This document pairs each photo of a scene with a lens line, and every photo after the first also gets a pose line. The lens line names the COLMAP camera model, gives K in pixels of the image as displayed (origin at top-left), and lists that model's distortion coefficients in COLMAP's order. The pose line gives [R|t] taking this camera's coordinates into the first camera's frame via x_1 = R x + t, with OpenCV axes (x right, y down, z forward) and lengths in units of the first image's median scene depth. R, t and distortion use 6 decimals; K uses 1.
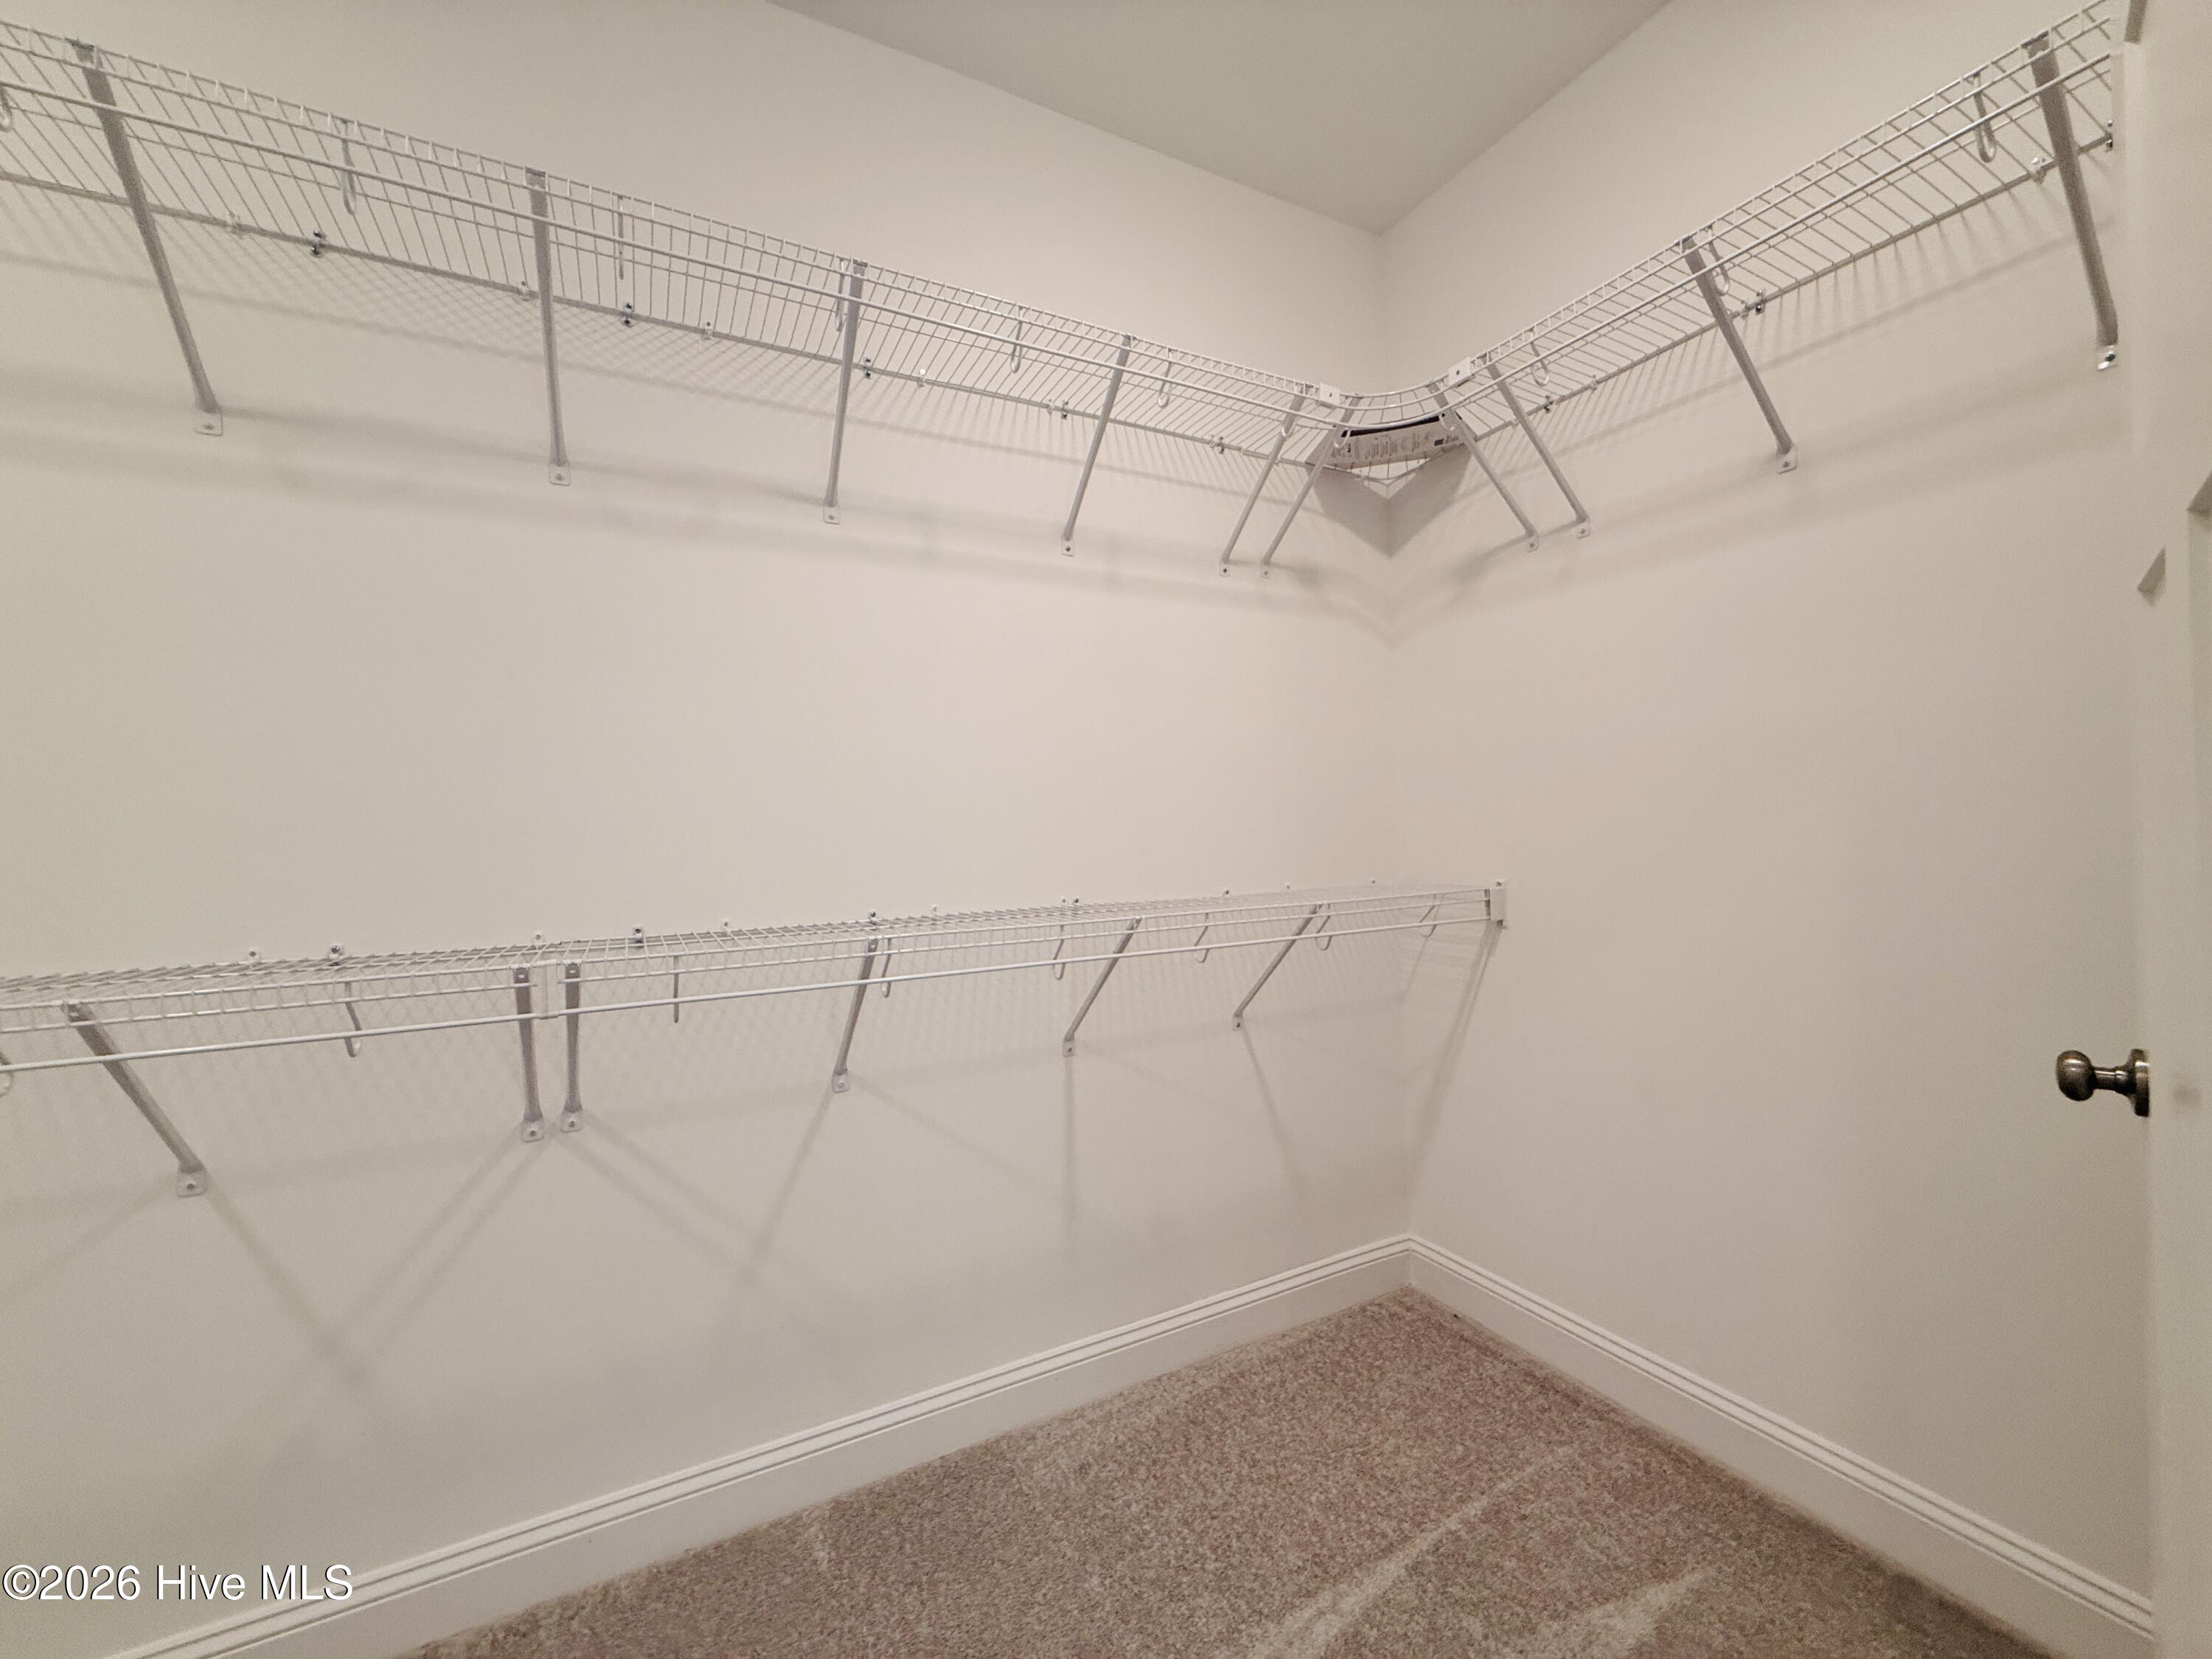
lens RADIAL K [[879.7, 0, 1106.0], [0, 879.7, 829.5], [0, 0, 1]] dist [-0.002504, -0.000758]
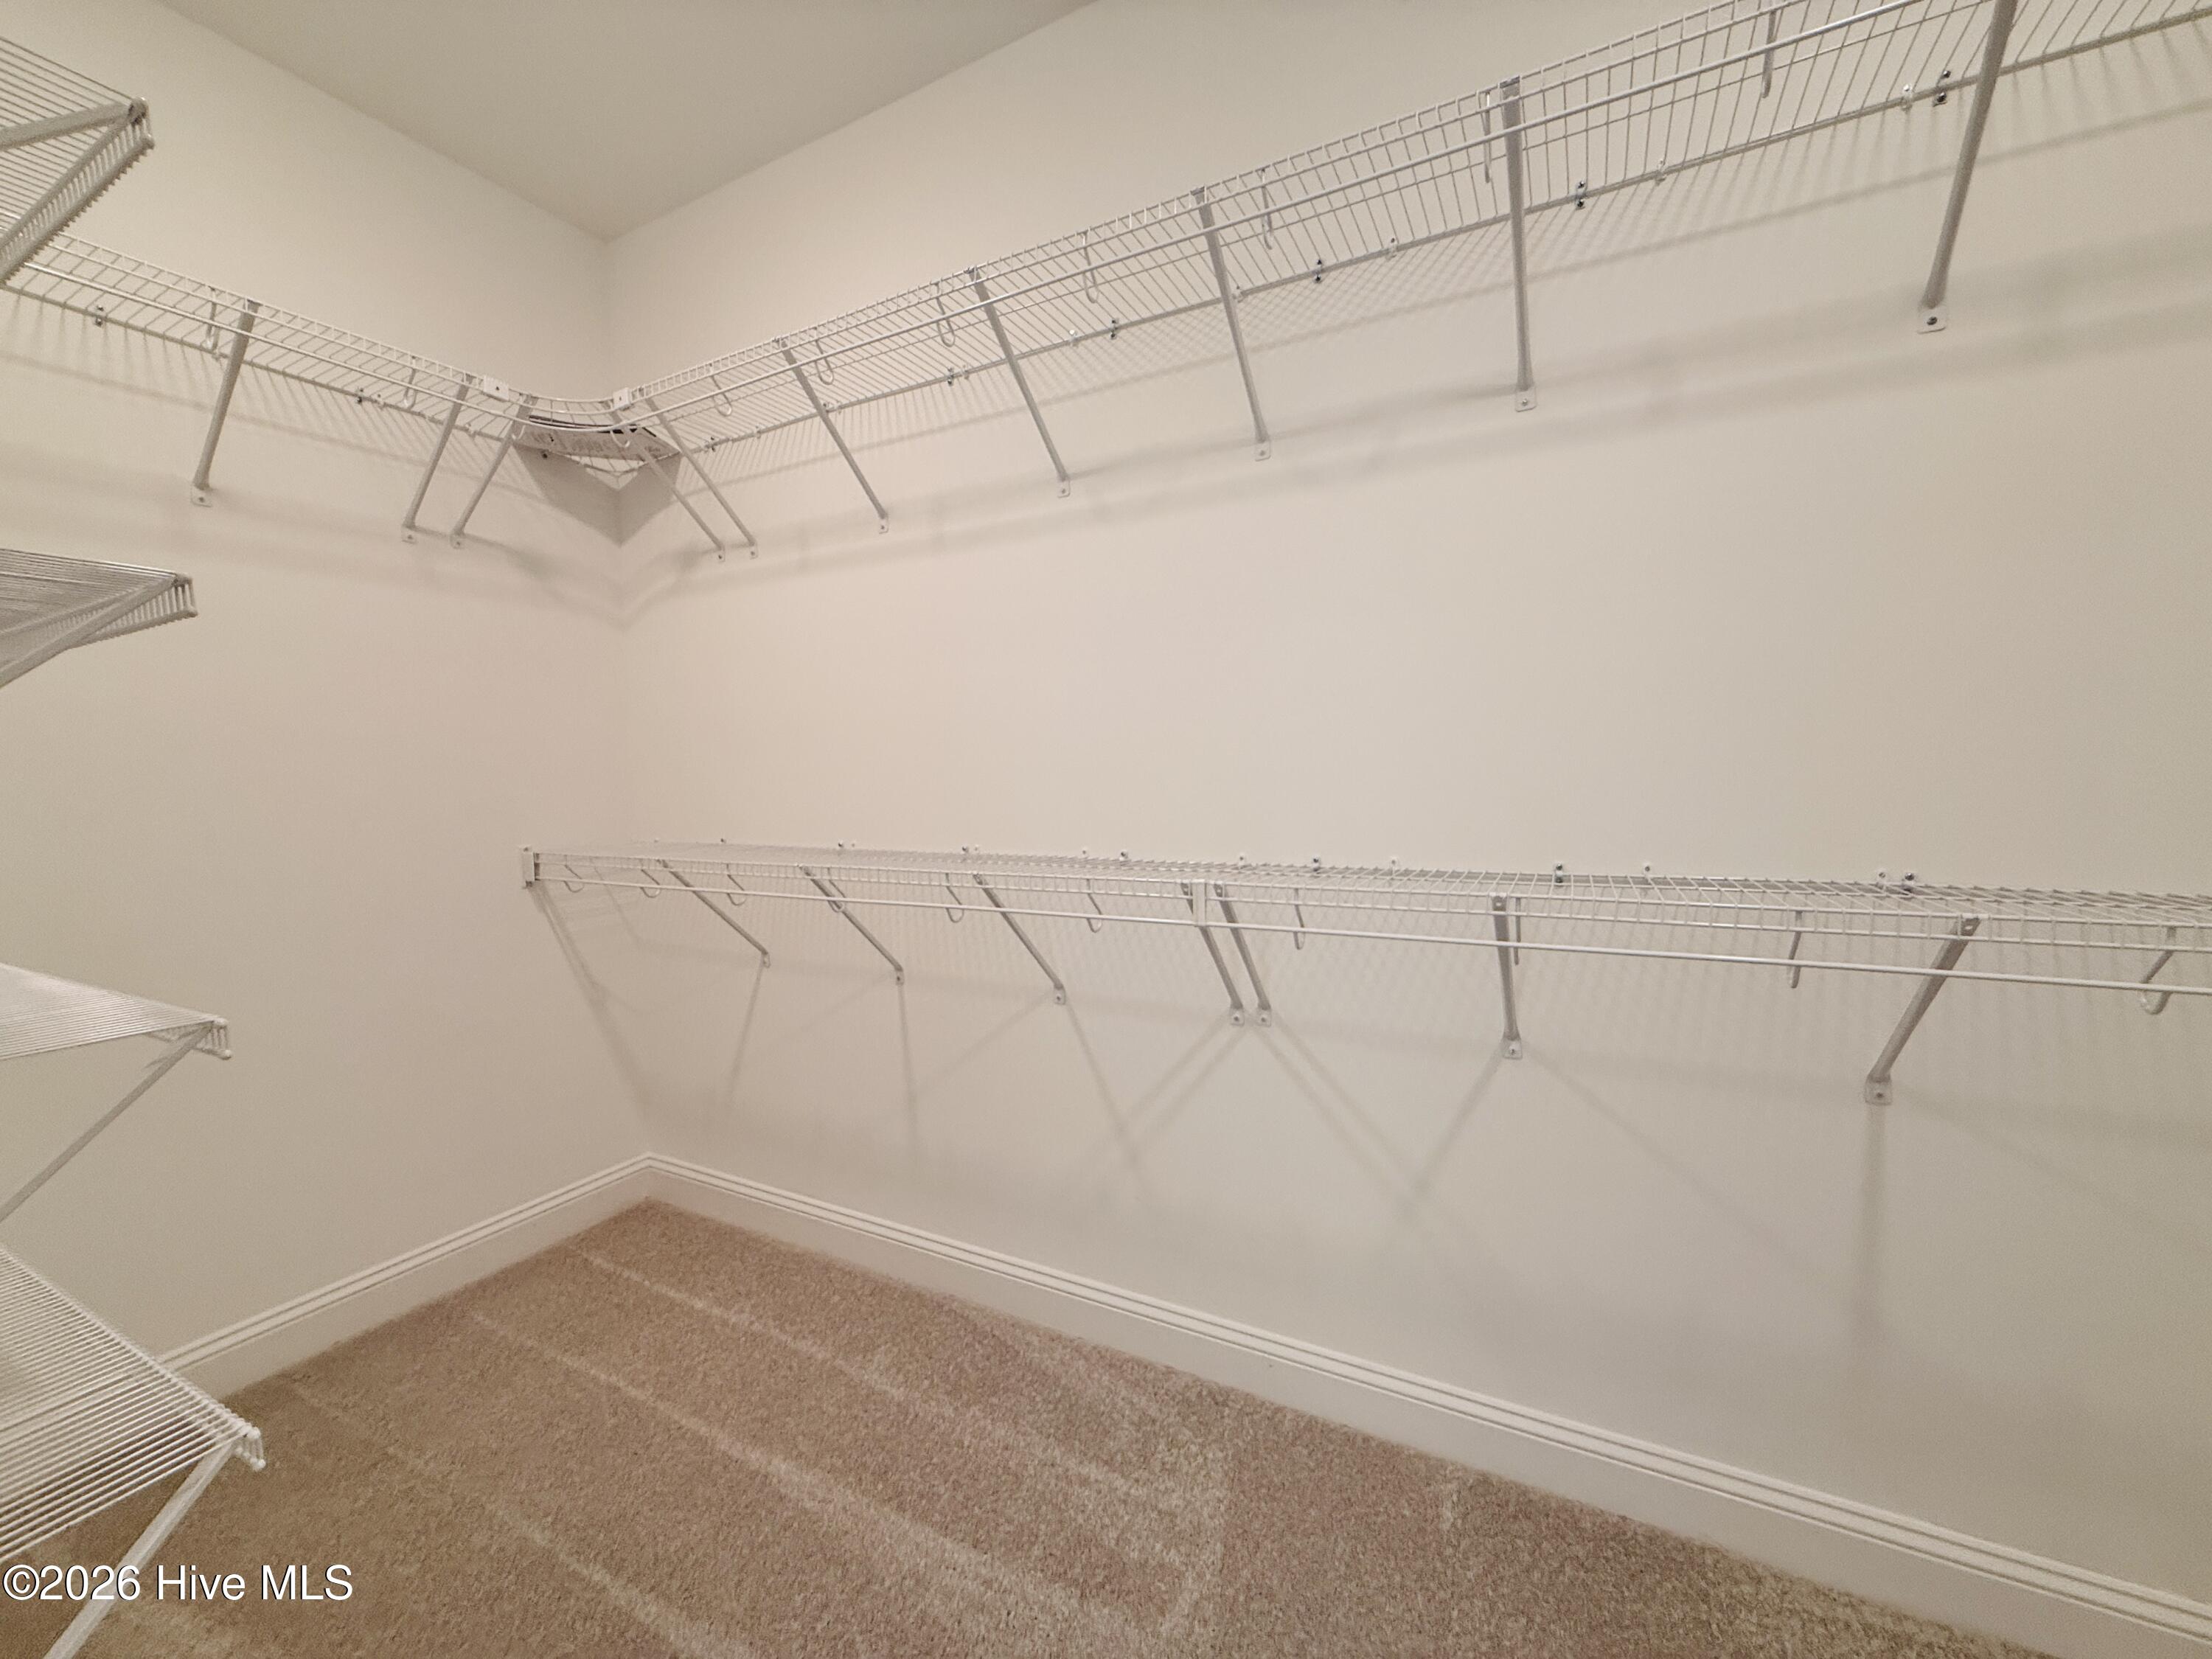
lens RADIAL K [[899.1, 0, 1093.8], [0, 899.1, 827.8], [0, 0, 1]] dist [-0.000482, 0.000107]
pose [[0.545548, 0.065568, -0.835510, 0.243370], [0.007860, 0.996491, 0.083334, -0.020400], [0.838042, -0.052030, 0.543119, 0.164687]]
